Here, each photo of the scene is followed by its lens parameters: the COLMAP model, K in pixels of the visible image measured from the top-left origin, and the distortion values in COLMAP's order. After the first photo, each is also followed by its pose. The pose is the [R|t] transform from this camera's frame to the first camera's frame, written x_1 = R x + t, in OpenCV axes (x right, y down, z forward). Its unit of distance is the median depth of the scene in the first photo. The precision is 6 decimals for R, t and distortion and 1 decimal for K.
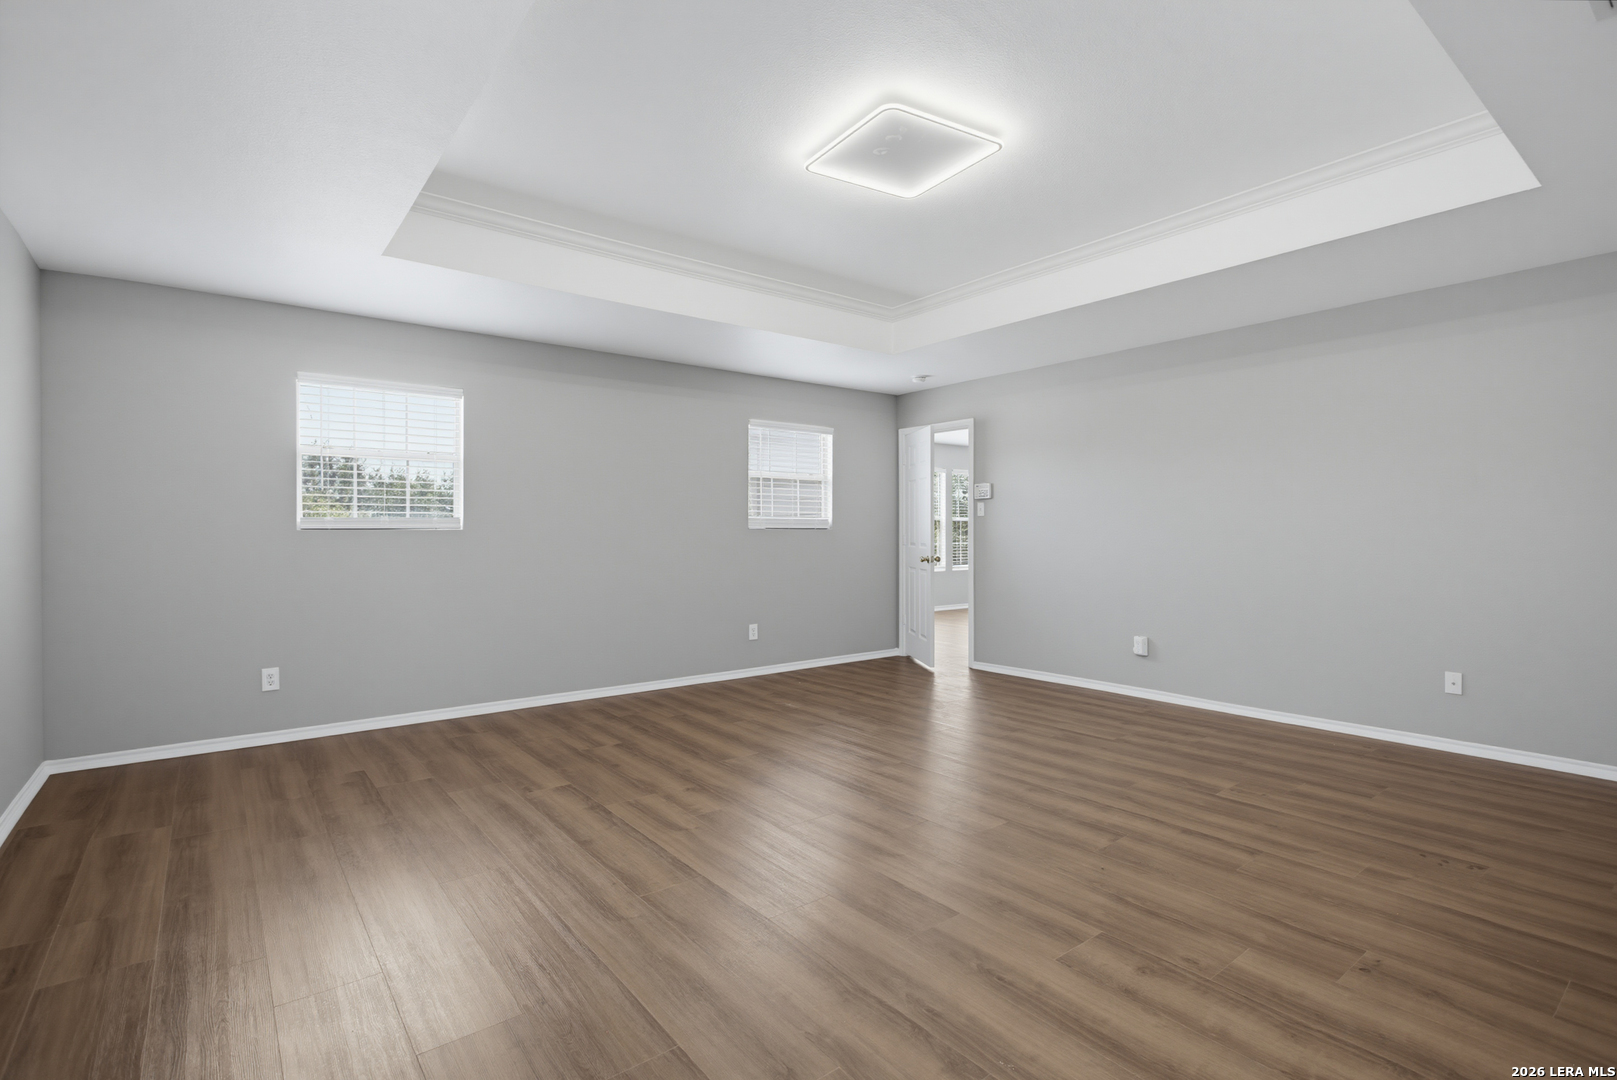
lens RADIAL K [[763.3, 0, 810.3], [0, 763.3, 528.0], [0, 0, 1]] dist [-0.002725, 0.000040]
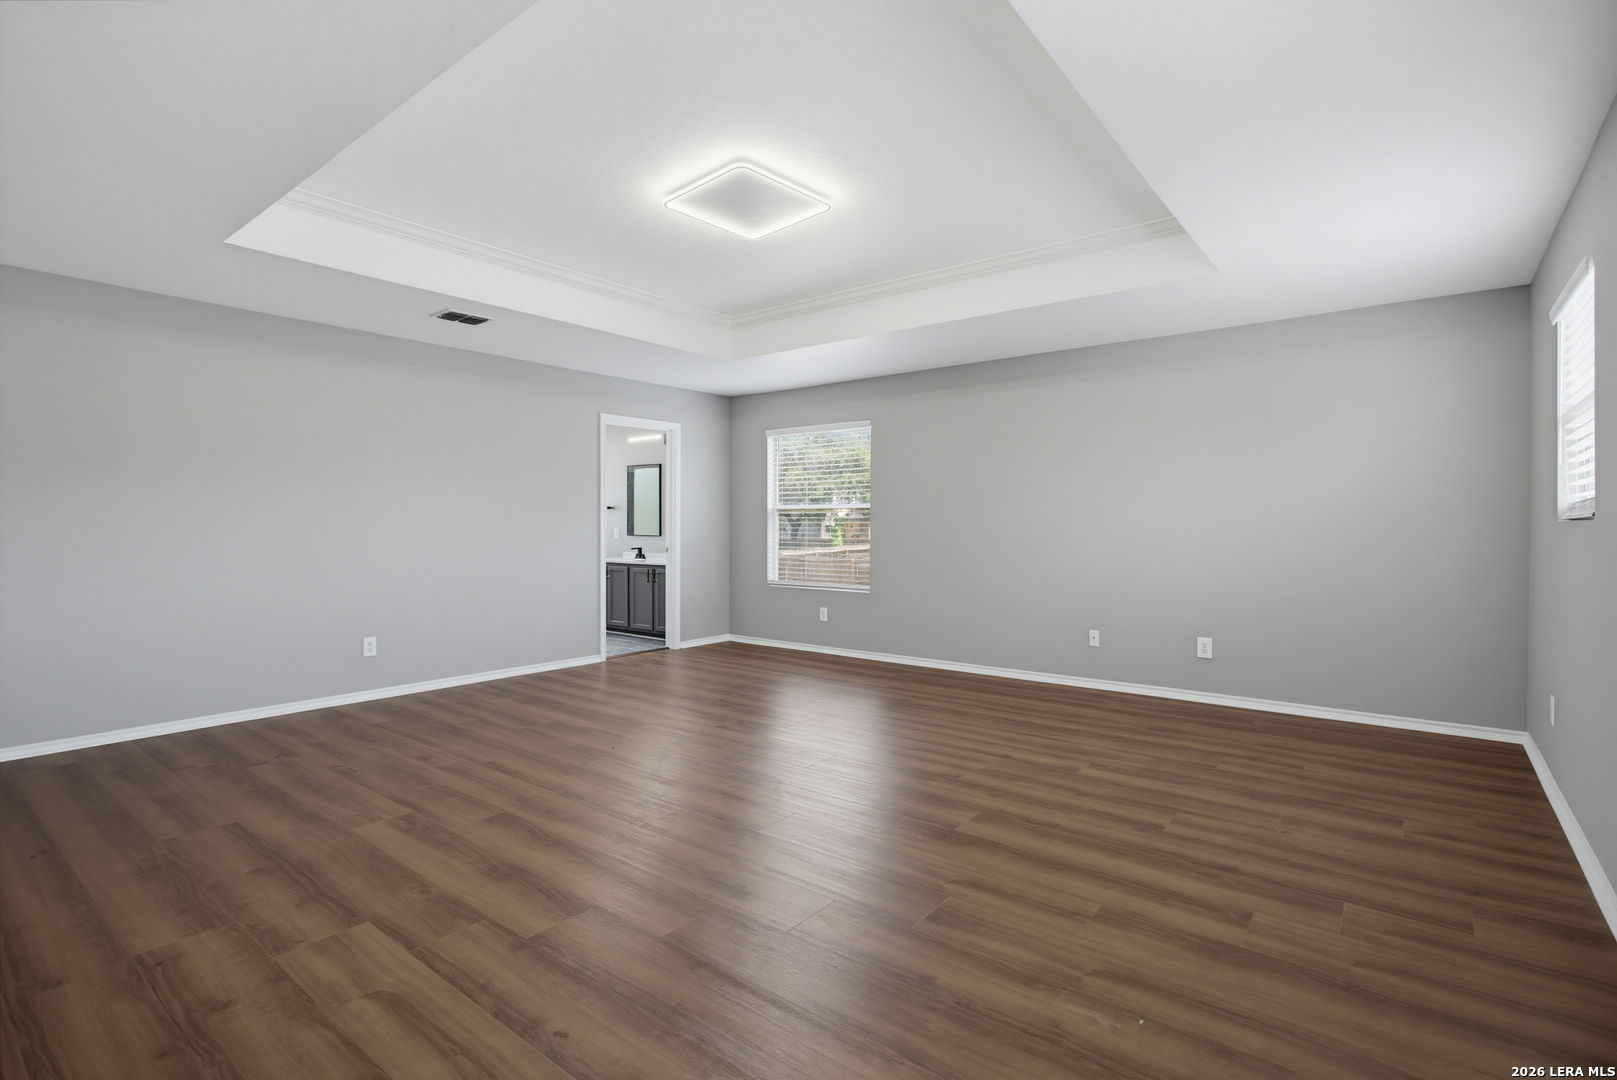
lens RADIAL K [[763.3, 0, 810.3], [0, 763.3, 528.0], [0, 0, 1]] dist [-0.002725, 0.000040]
pose [[-0.973594, 0.003730, -0.228255, 0.277856], [0.003944, 0.999992, -0.000481, 0.009641], [0.228252, -0.001368, -0.973601, 2.039875]]
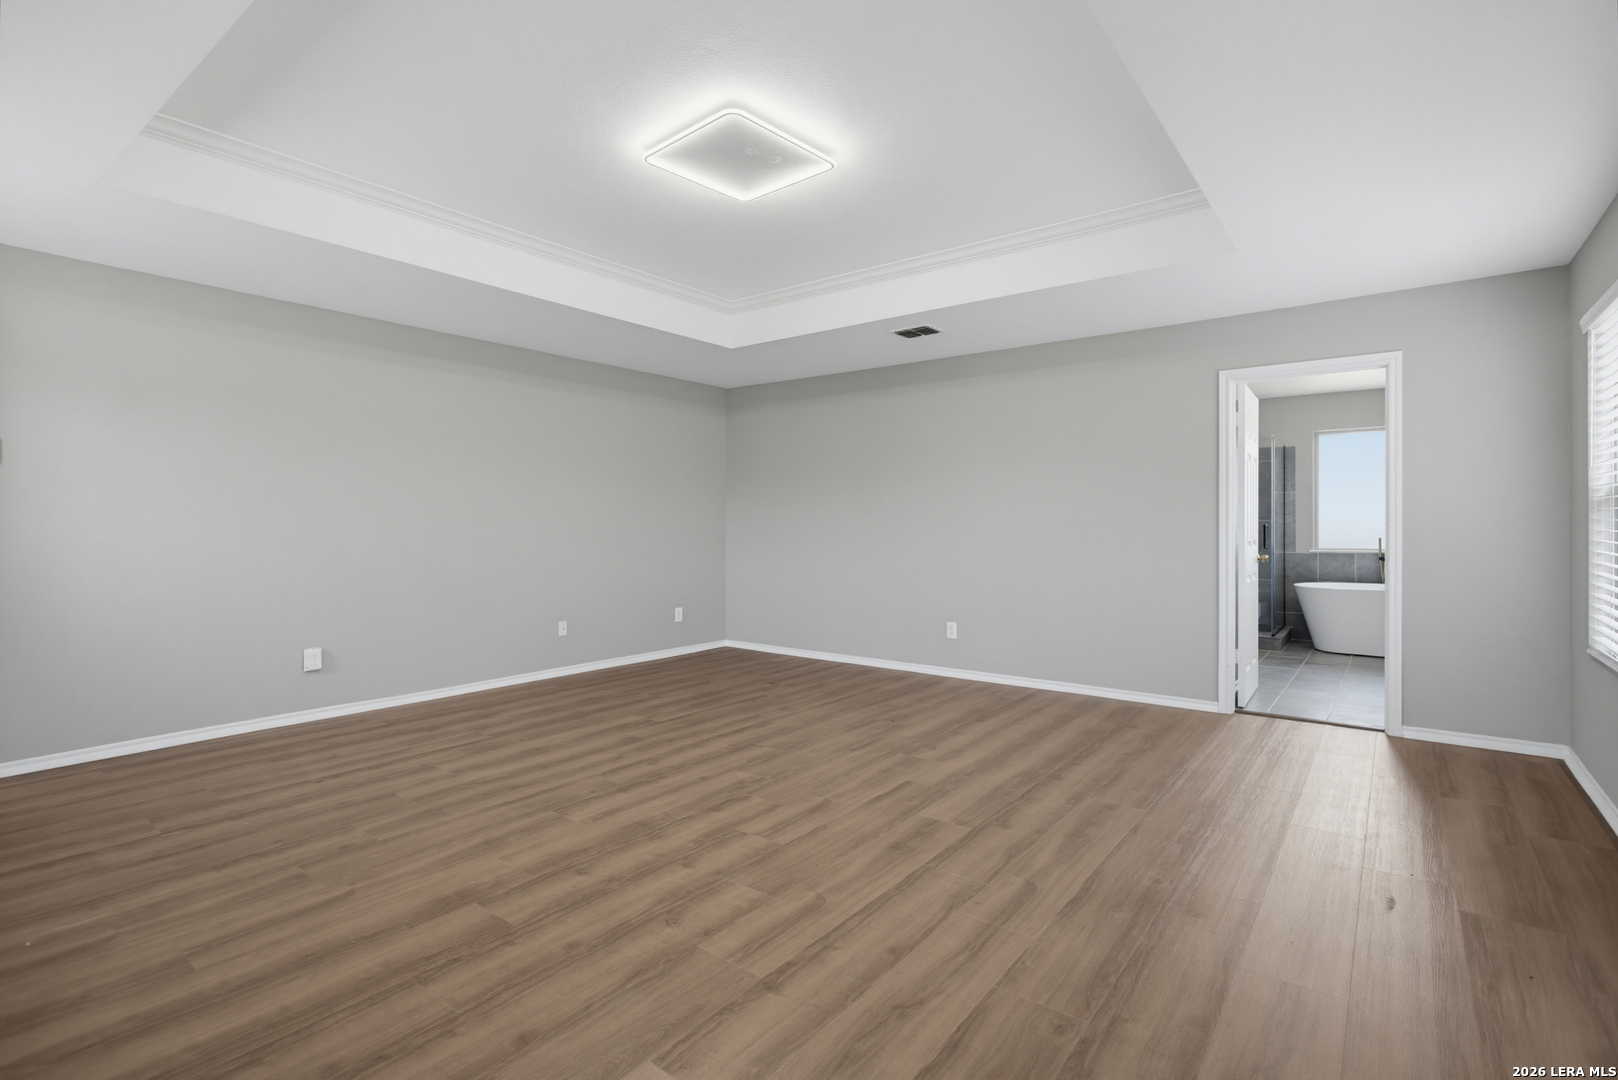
lens RADIAL K [[763.7, 0, 810.8], [0, 763.7, 528.0], [0, 0, 1]] dist [-0.002725, 0.000040]
pose [[-0.245005, -0.002113, 0.969519, -0.848927], [-0.005433, 0.999985, 0.000806, 0.007404], [-0.969507, -0.005070, -0.245013, 1.092365]]
